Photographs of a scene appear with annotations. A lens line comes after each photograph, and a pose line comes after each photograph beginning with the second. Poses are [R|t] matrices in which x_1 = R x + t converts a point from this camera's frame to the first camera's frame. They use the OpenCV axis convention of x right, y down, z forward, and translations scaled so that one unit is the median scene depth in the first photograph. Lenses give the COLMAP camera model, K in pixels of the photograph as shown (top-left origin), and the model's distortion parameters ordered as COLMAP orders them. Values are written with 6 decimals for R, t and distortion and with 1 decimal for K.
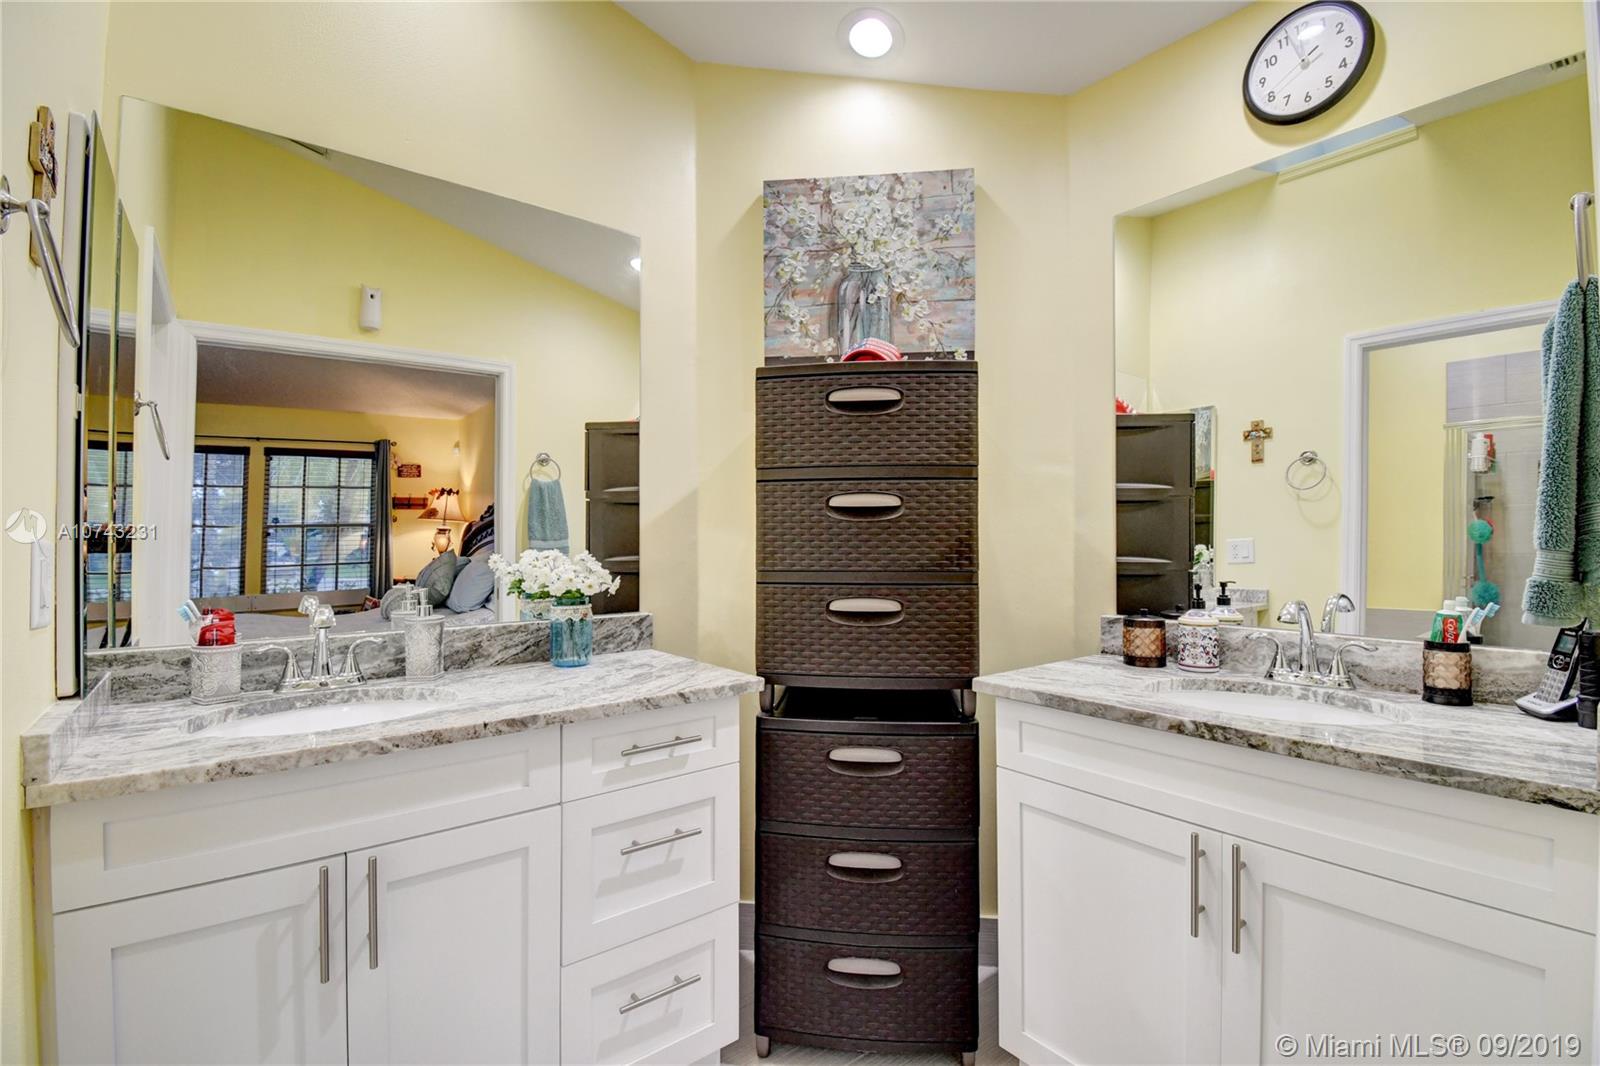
lens RADIAL K [[713.8, 0, 795.8], [0, 713.8, 531.3], [0, 0, 1]] dist [0.023859, -0.030178]
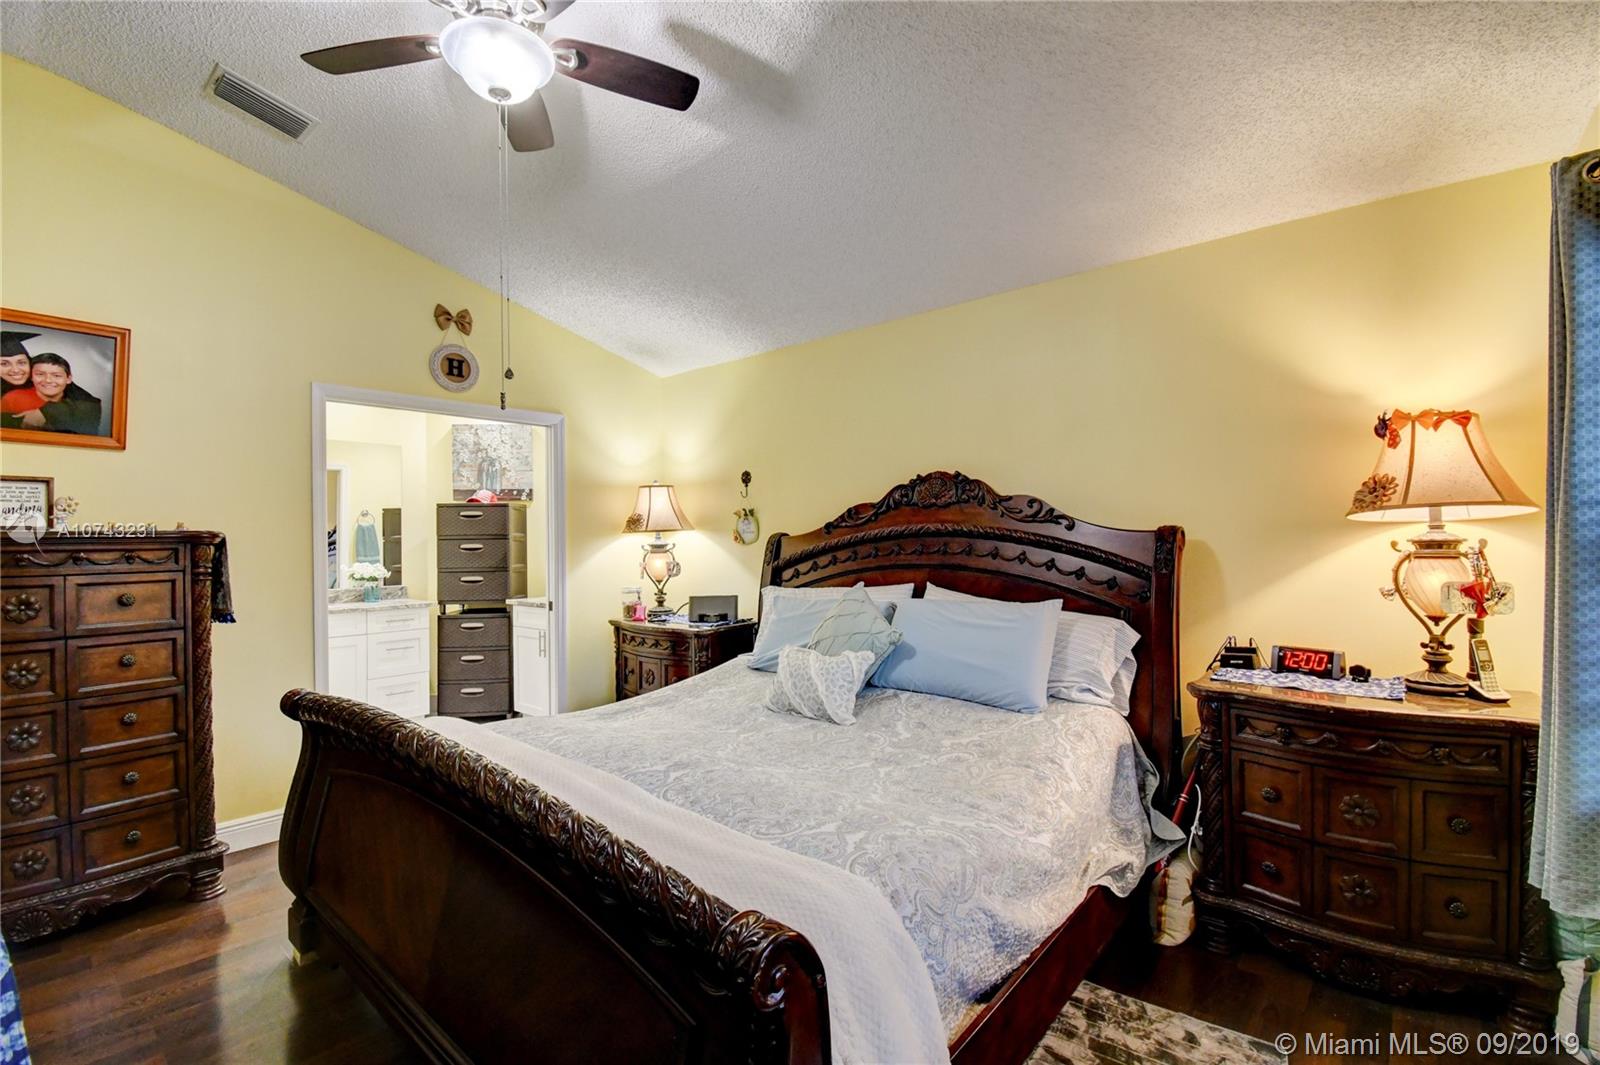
lens RADIAL K [[713.8, 0, 795.8], [0, 713.8, 530.8], [0, 0, 1]] dist [0.023859, -0.030178]
pose [[0.981558, -0.008243, 0.190985, 0.718869], [0.009099, 0.999952, -0.003608, -0.068469], [-0.190946, 0.005279, 0.981586, -1.921377]]
